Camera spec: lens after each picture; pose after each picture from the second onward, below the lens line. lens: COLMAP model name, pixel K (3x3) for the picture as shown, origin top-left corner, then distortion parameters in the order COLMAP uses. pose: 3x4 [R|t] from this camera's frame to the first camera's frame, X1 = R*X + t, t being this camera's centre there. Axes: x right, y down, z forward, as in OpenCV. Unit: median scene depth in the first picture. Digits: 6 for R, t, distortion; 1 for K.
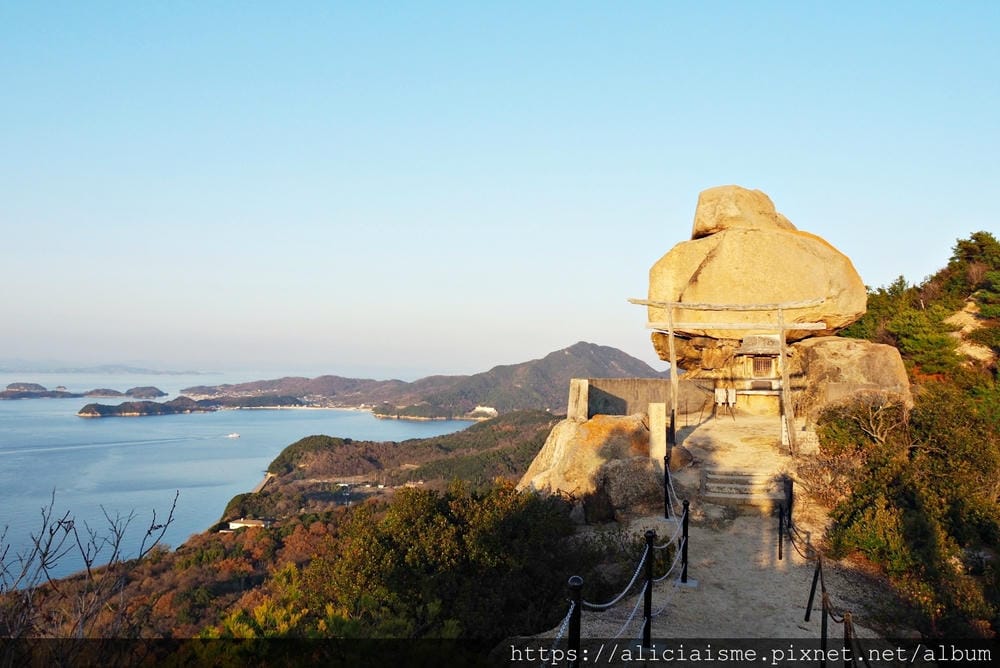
lens RADIAL K [[1151.9, 0, 468.6], [0, 1151.9, 334.1], [0, 0, 1]] dist [0.000492, -0.005566]
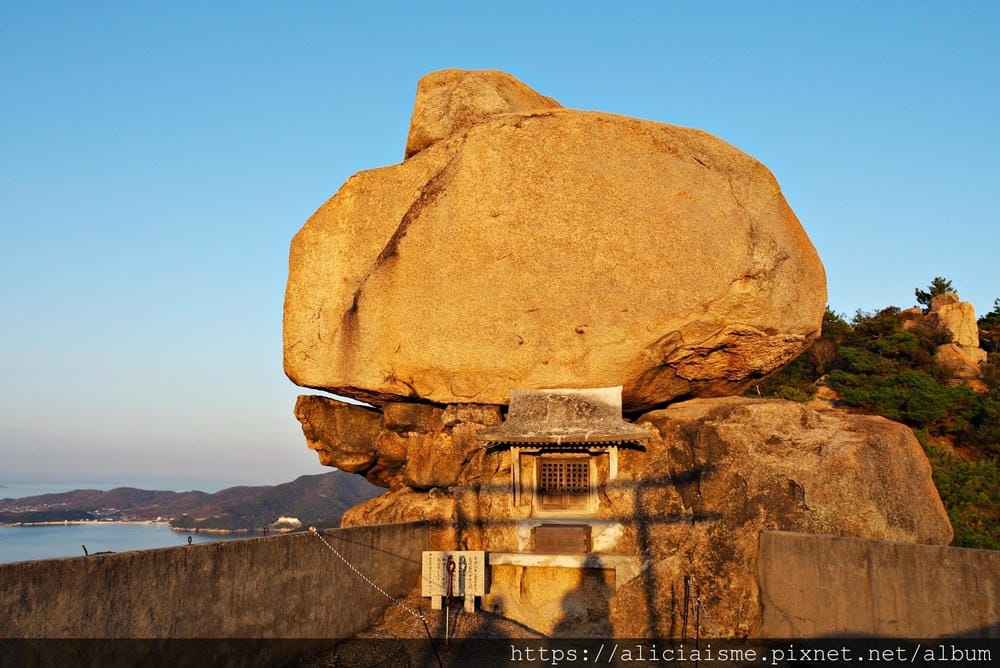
lens RADIAL K [[803.3, 0, 543.6], [0, 803.3, 333.7], [0, 0, 1]] dist [0.000265, -0.000729]
pose [[0.972593, 0.029458, 0.230641, 0.185565], [0.004094, 0.989619, -0.143660, 0.018511], [-0.232478, 0.140667, 0.962376, 0.735958]]
